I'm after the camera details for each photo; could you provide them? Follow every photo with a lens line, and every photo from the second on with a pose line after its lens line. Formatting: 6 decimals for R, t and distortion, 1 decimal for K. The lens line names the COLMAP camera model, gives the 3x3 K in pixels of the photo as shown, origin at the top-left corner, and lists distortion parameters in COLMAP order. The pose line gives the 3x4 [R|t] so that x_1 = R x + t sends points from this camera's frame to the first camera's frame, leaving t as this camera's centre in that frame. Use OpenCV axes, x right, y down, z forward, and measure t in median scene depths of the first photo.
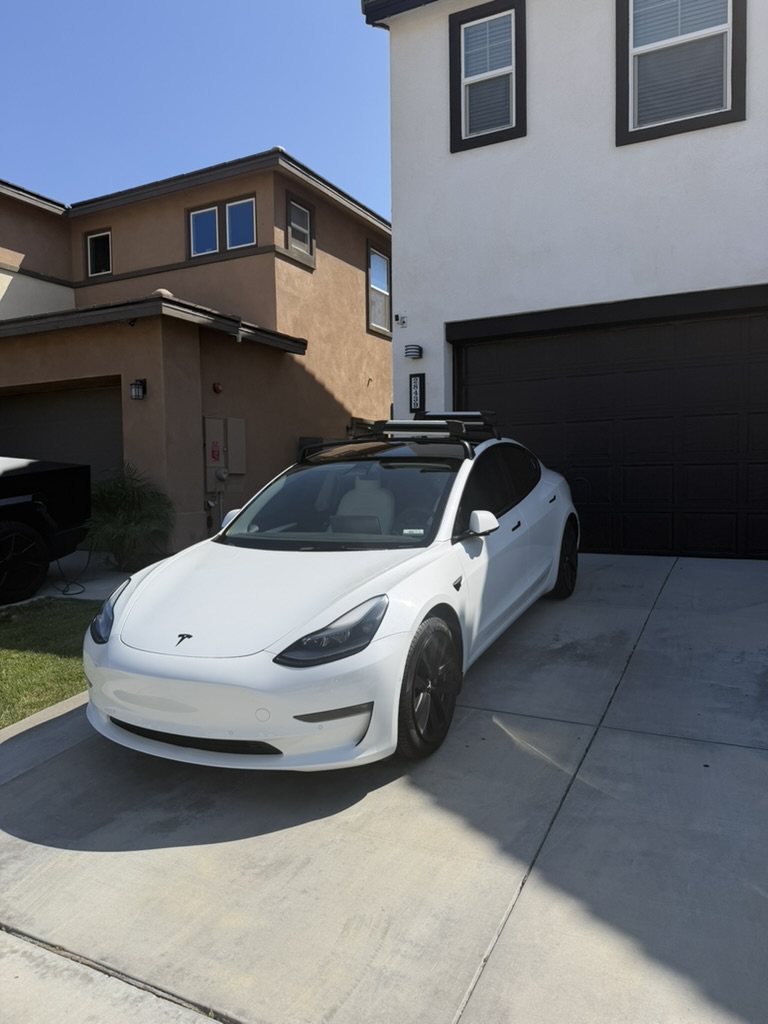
lens RADIAL K [[753.1, 0, 384.0], [0, 753.1, 512.0], [0, 0, 1]] dist [0.032825, -0.052052]
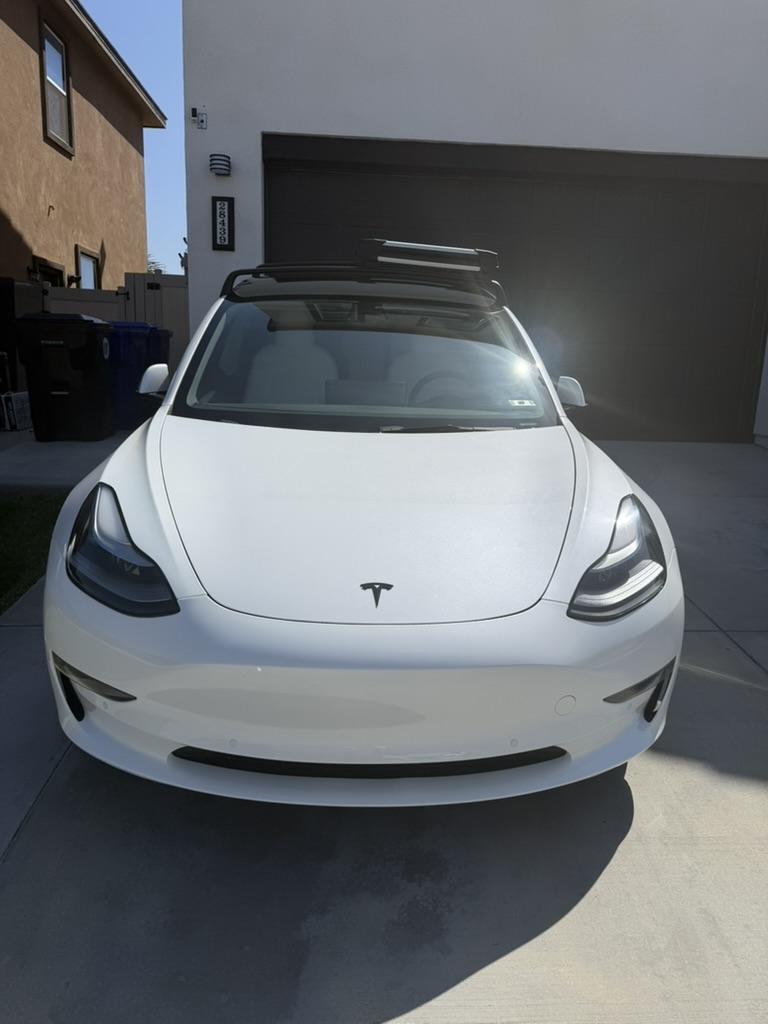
lens RADIAL K [[753.1, 0, 384.0], [0, 753.1, 512.0], [0, 0, 1]] dist [0.032825, -0.052052]
pose [[0.856232, -0.058988, 0.513213, -0.146631], [-0.019422, 0.989081, 0.146087, 0.009818], [-0.516227, -0.135052, 0.845737, 0.150917]]
